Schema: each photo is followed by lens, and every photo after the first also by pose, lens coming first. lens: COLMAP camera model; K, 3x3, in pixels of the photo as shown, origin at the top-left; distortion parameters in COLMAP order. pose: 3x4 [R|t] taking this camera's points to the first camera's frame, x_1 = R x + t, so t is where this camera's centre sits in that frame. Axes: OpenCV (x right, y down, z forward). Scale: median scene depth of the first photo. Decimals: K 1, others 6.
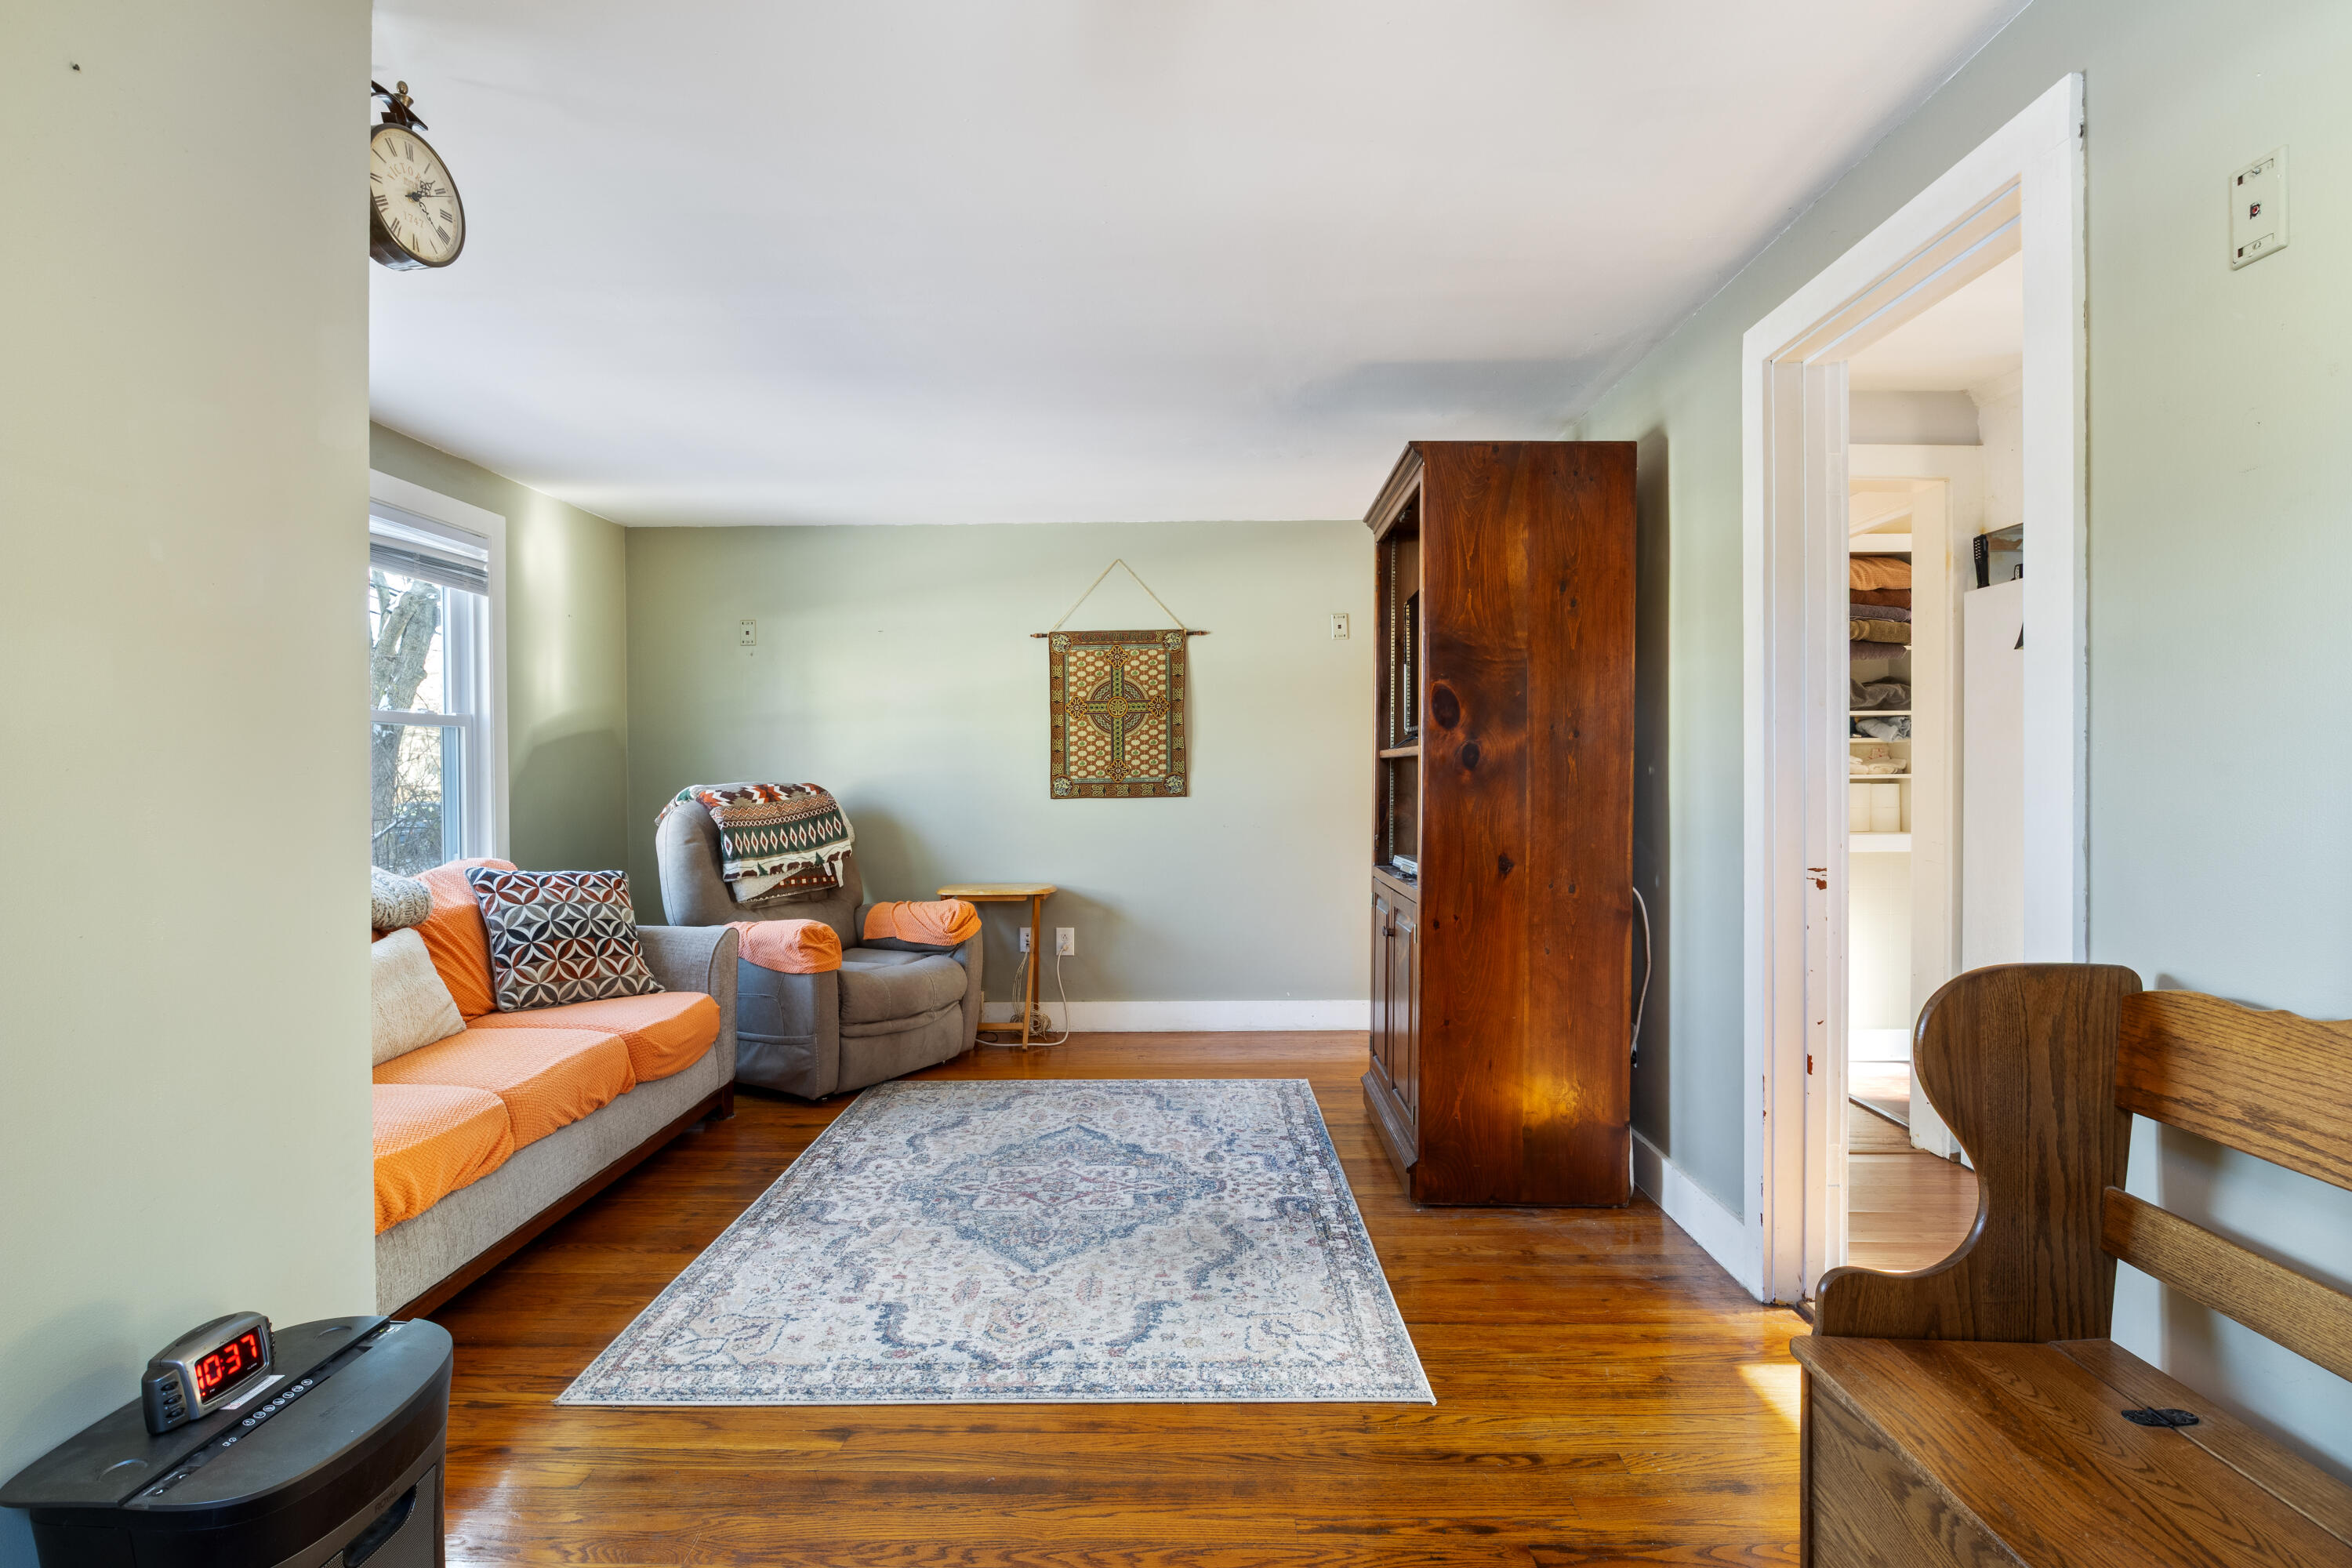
lens RADIAL K [[1149.8, 0, 1168.5], [0, 1149.8, 773.2], [0, 0, 1]] dist [-0.010735, -0.004552]
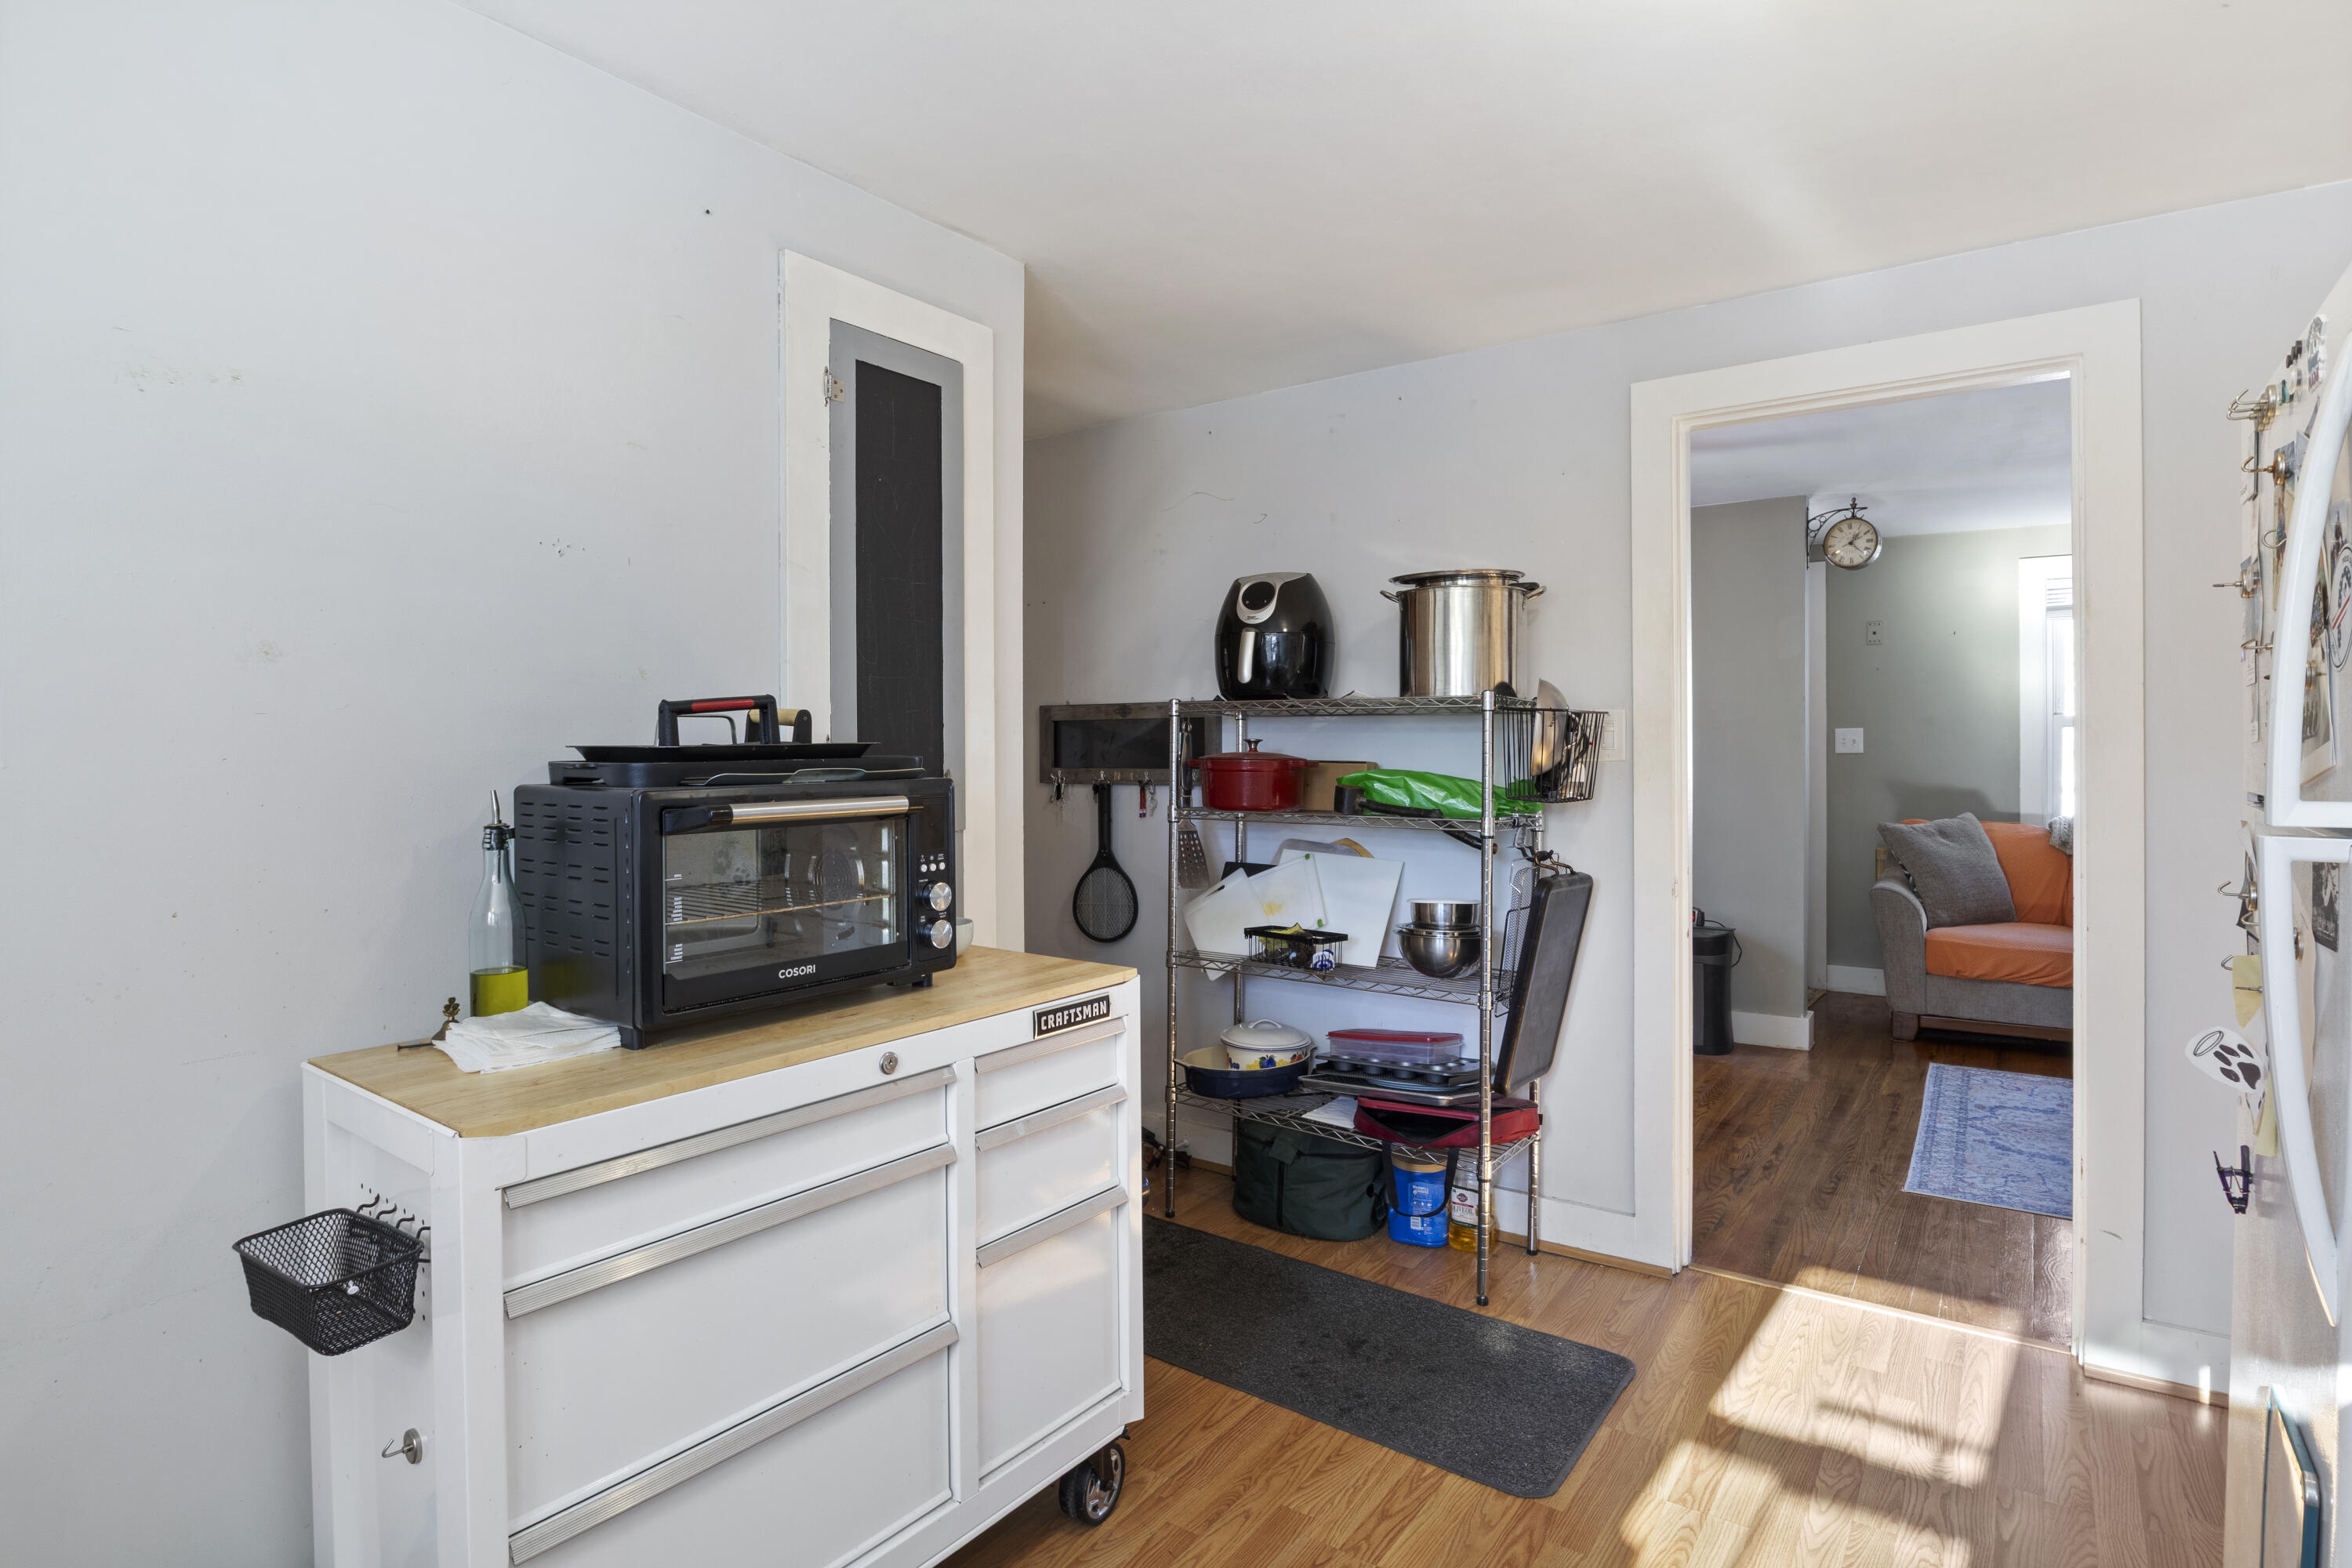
lens RADIAL K [[1189.8, 0, 1207.1], [0, 1189.8, 765.1], [0, 0, 1]] dist [-0.006754, -0.001029]
pose [[-0.545031, 0.022739, -0.838108, 1.642157], [0.005513, 0.999708, 0.023538, -0.052461], [0.838398, 0.008209, -0.544997, 0.856814]]
